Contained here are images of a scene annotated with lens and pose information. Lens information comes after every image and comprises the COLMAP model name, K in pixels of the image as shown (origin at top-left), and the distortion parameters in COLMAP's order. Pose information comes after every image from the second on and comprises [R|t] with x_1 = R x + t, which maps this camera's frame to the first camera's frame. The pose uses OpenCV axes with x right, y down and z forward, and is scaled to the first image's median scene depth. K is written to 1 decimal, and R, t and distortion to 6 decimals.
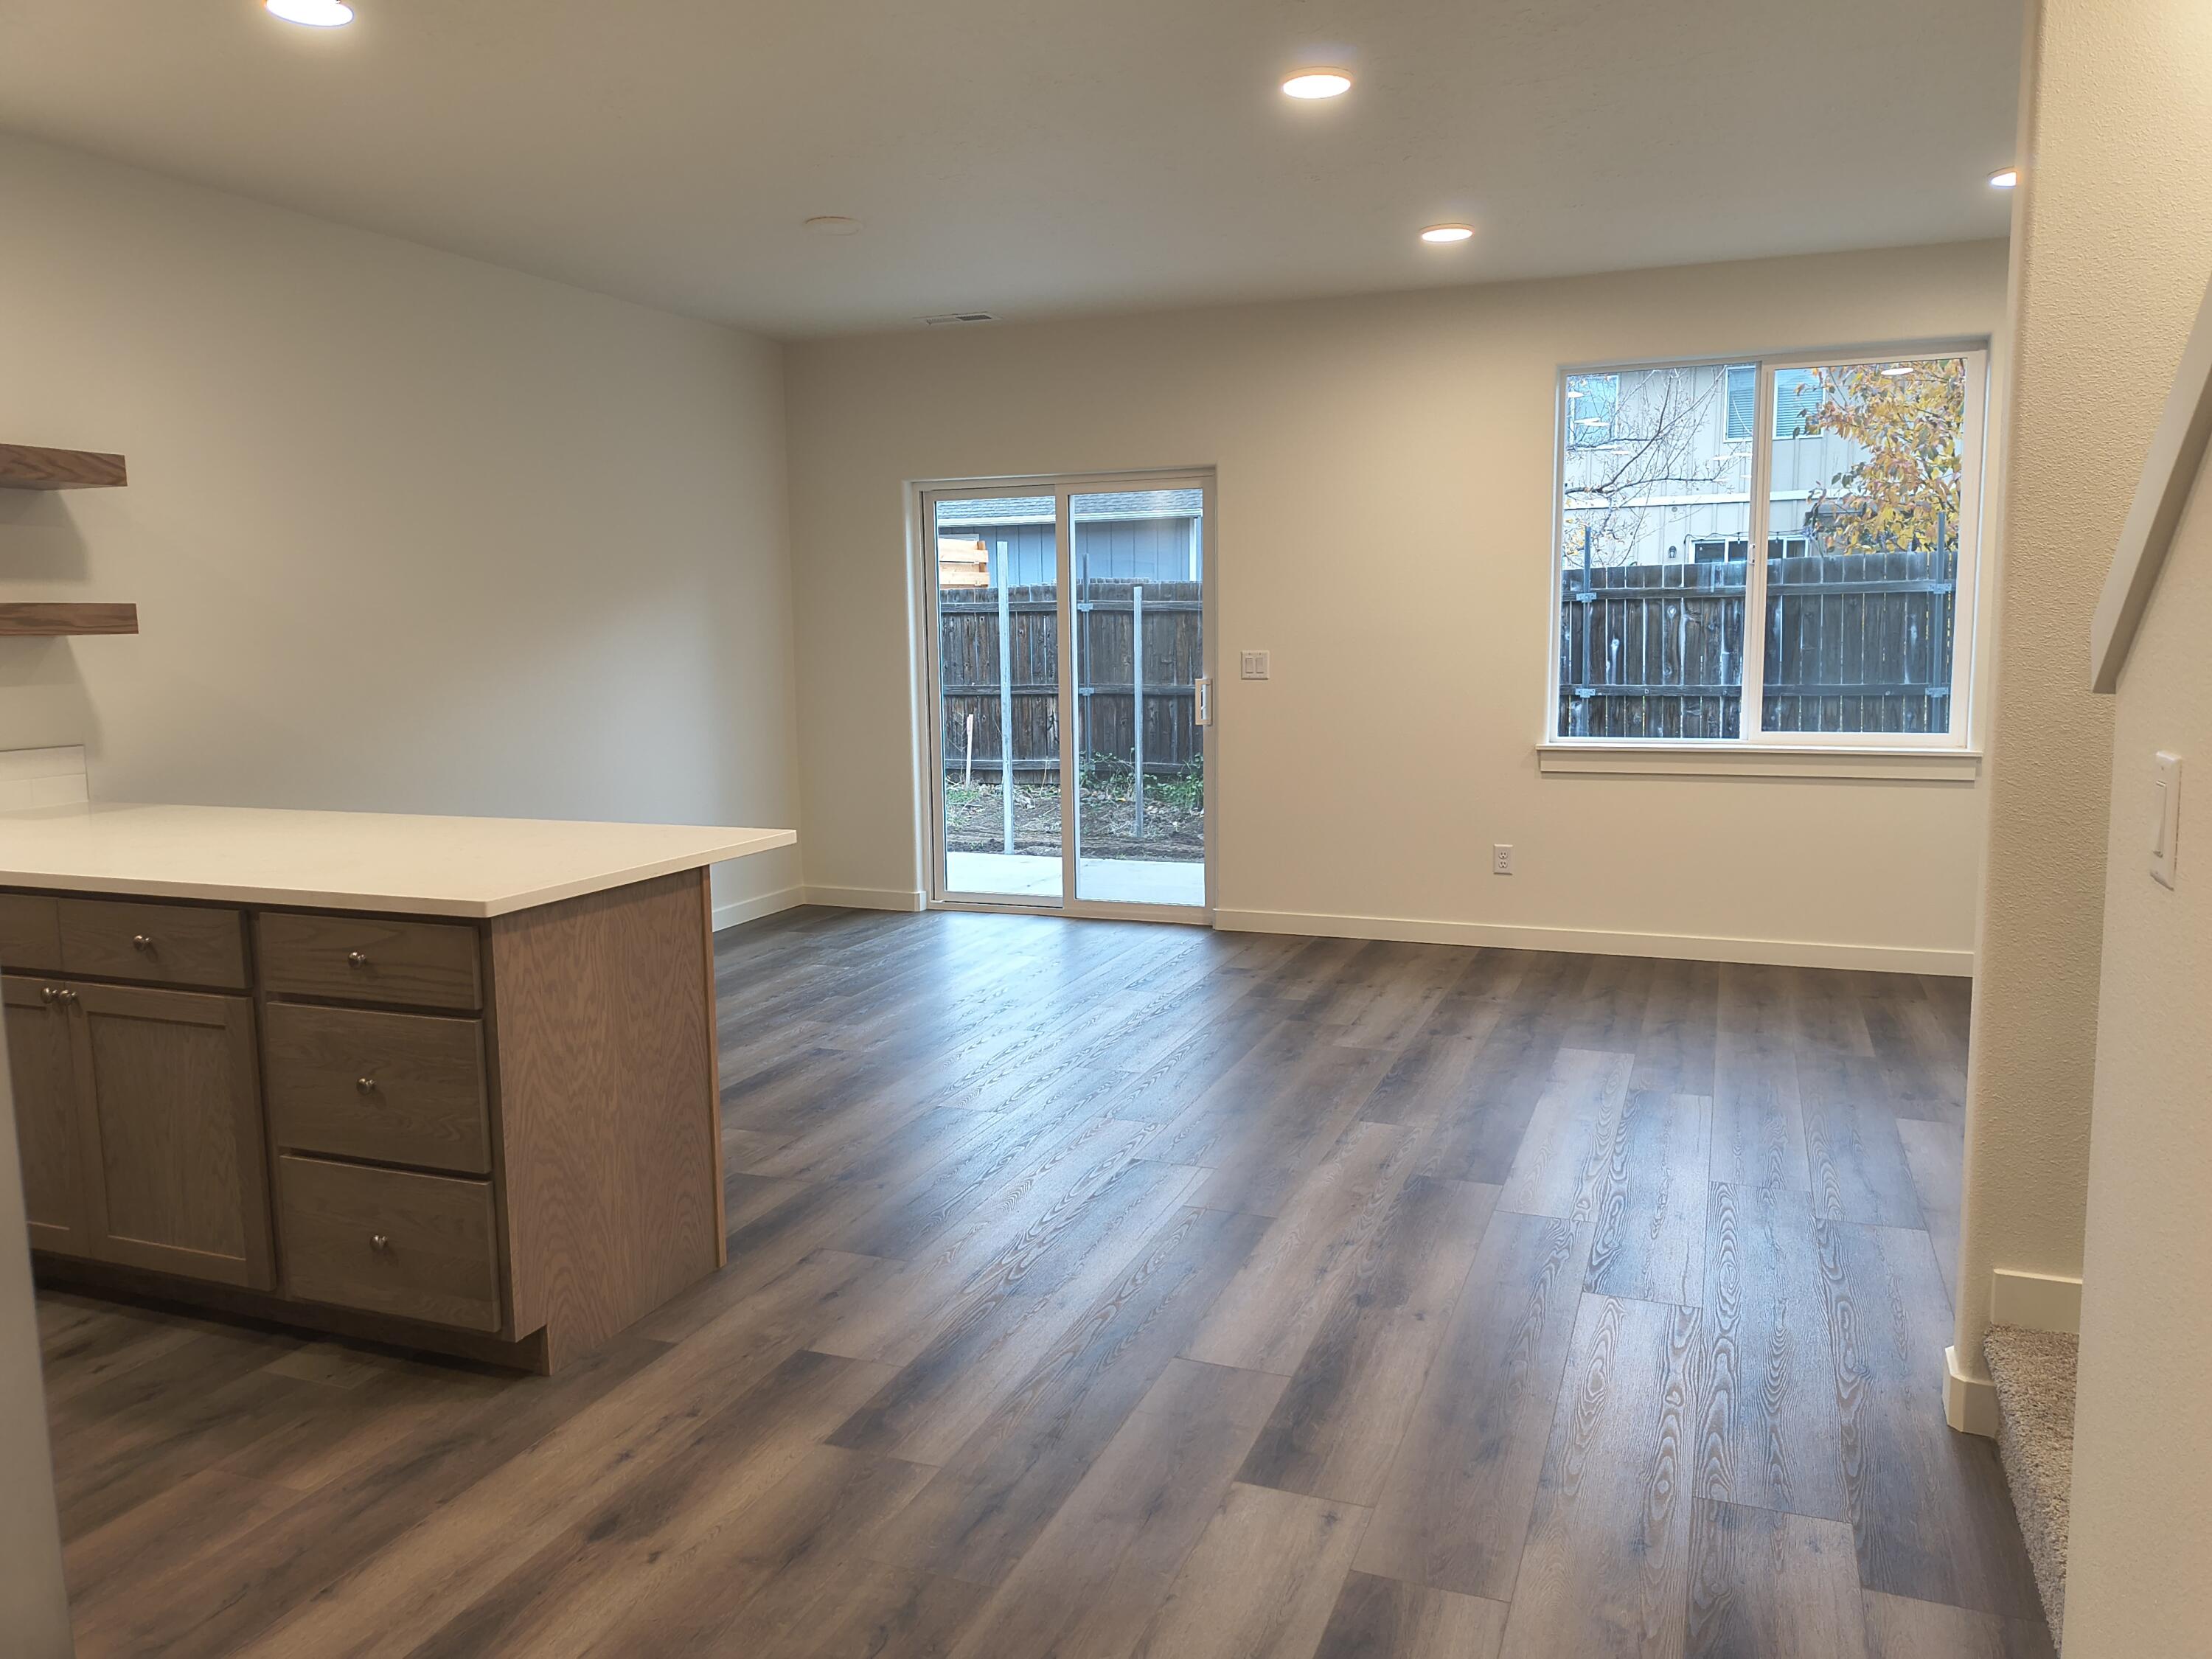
lens RADIAL K [[1601.2, 0, 1104.8], [0, 1601.2, 821.8], [0, 0, 1]] dist [0.056452, -0.071212]
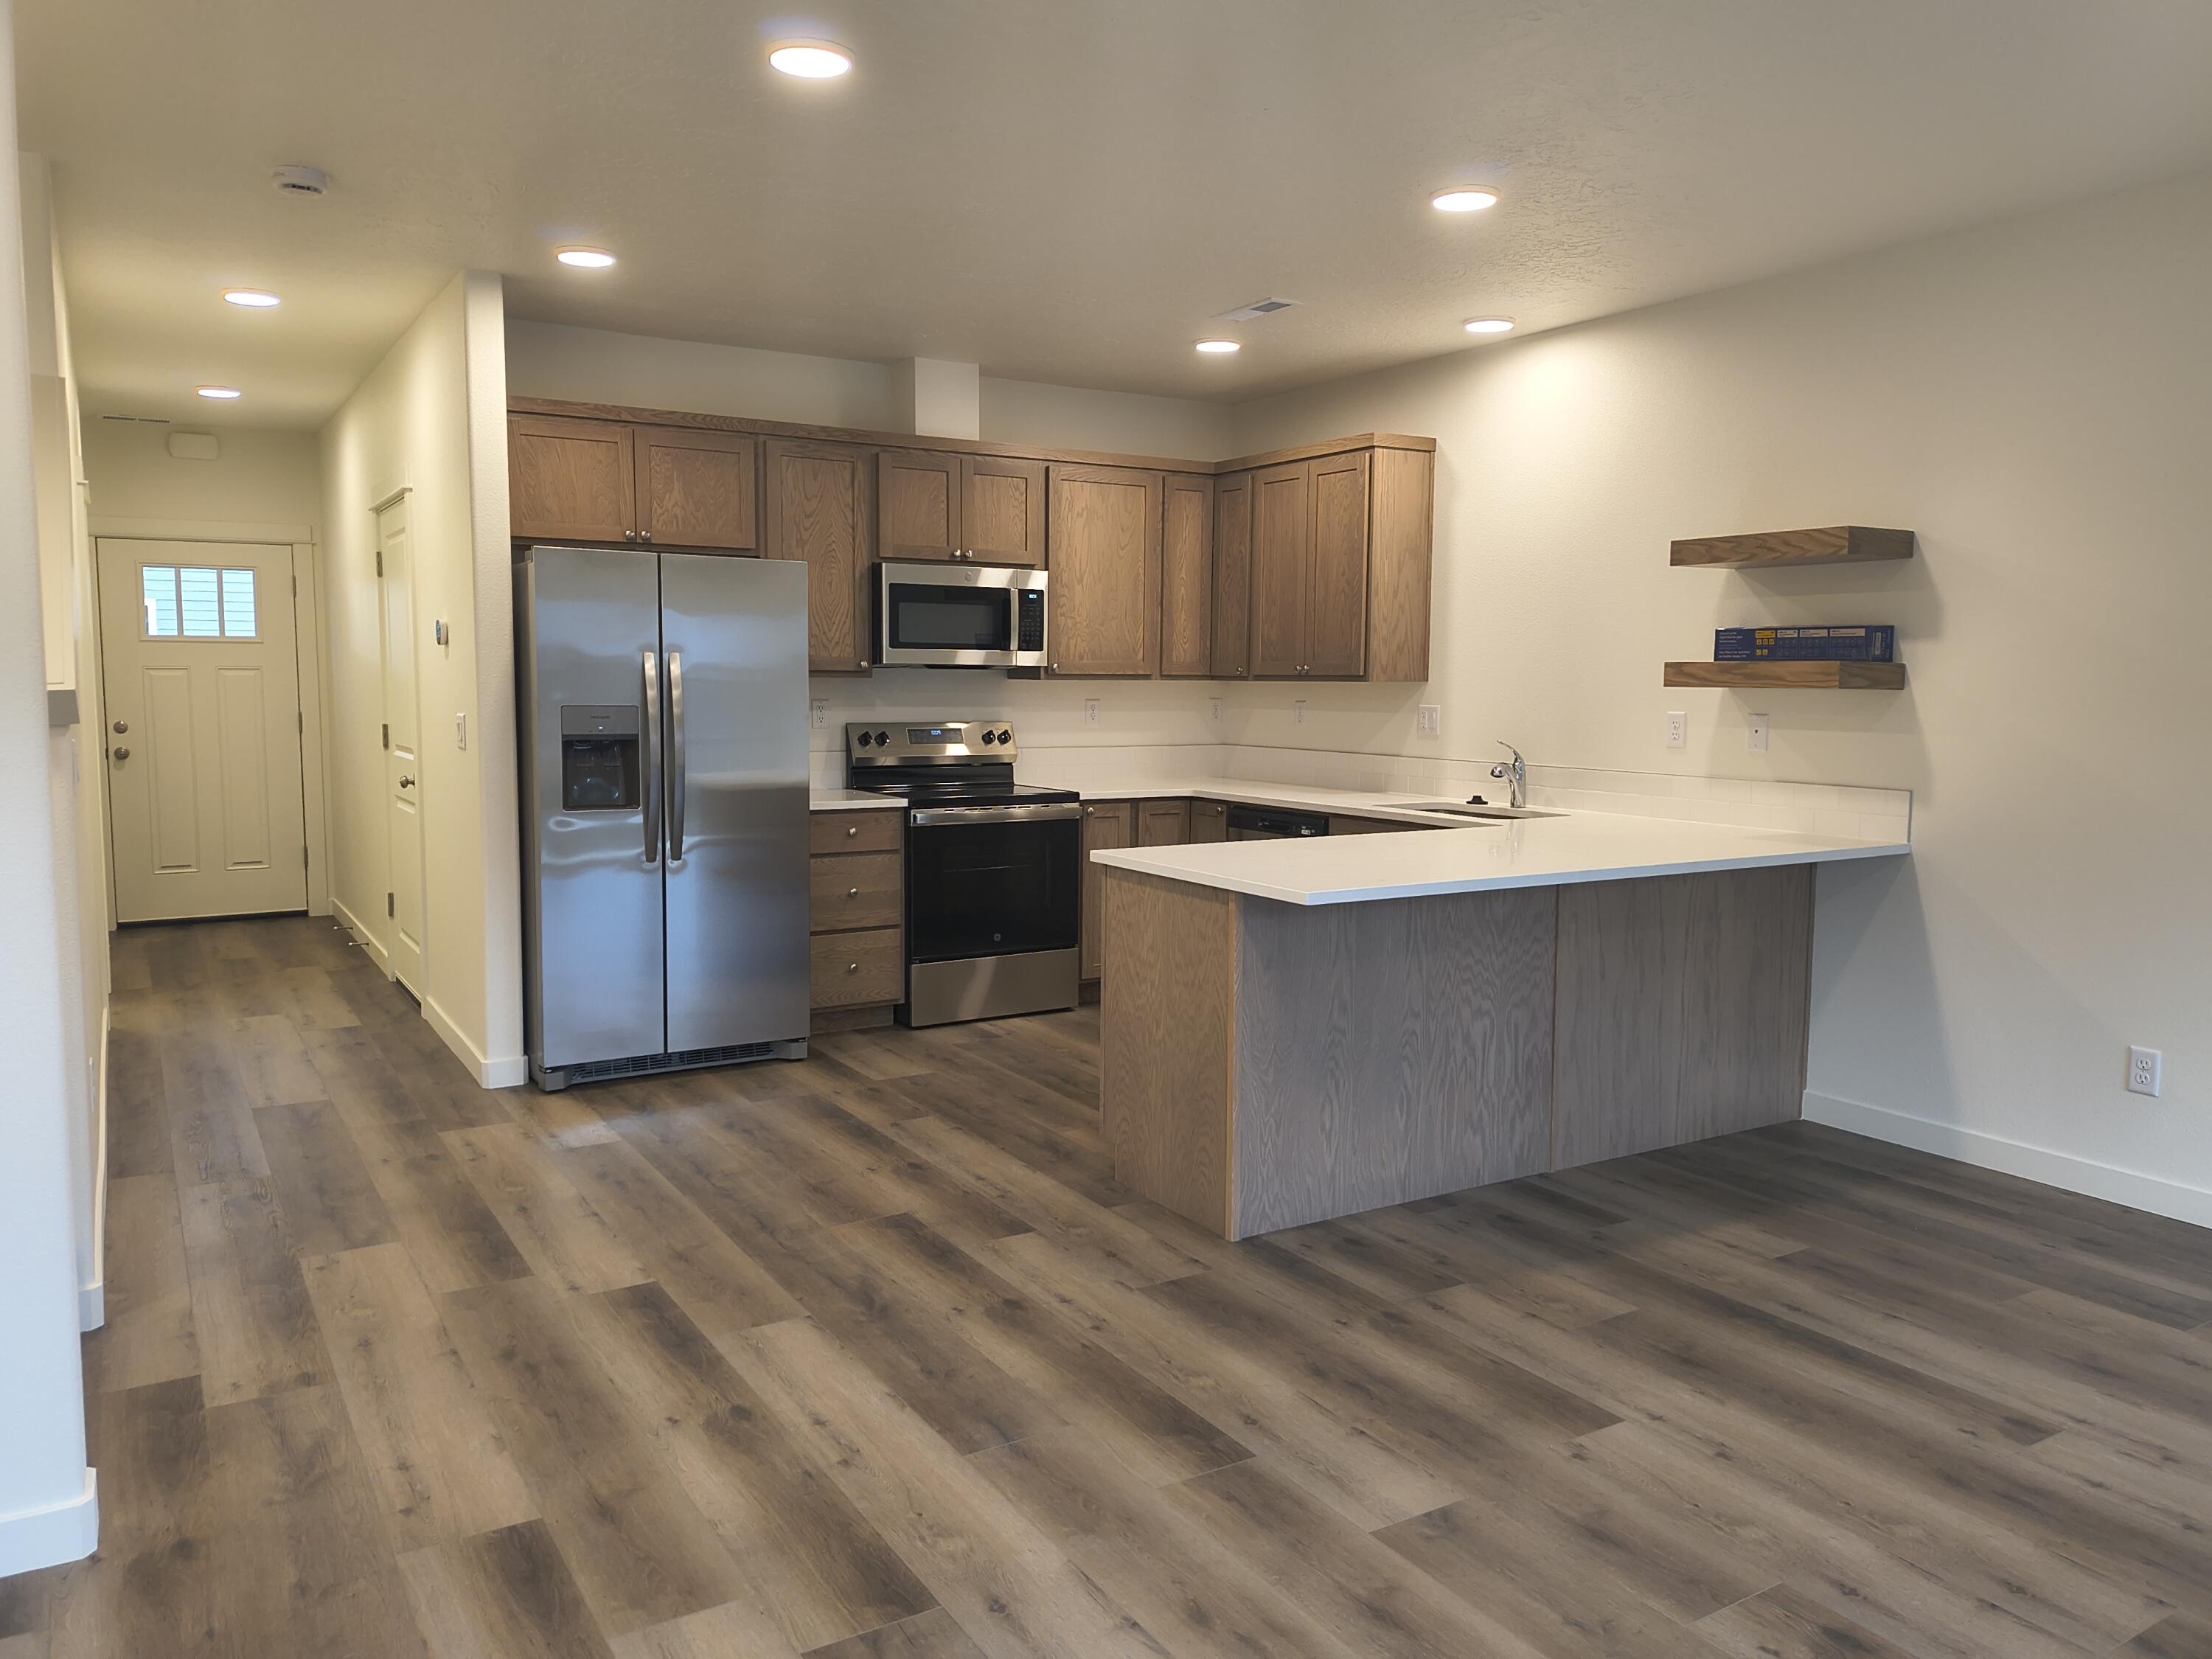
lens RADIAL K [[1601.2, 0, 1098.7], [0, 1601.2, 814.6], [0, 0, 1]] dist [0.056452, -0.071212]
pose [[-0.608427, 0.078127, -0.789755, 0.810085], [-0.098107, 0.980105, 0.172539, -0.243509], [0.787522, 0.182458, -0.588658, 1.790536]]
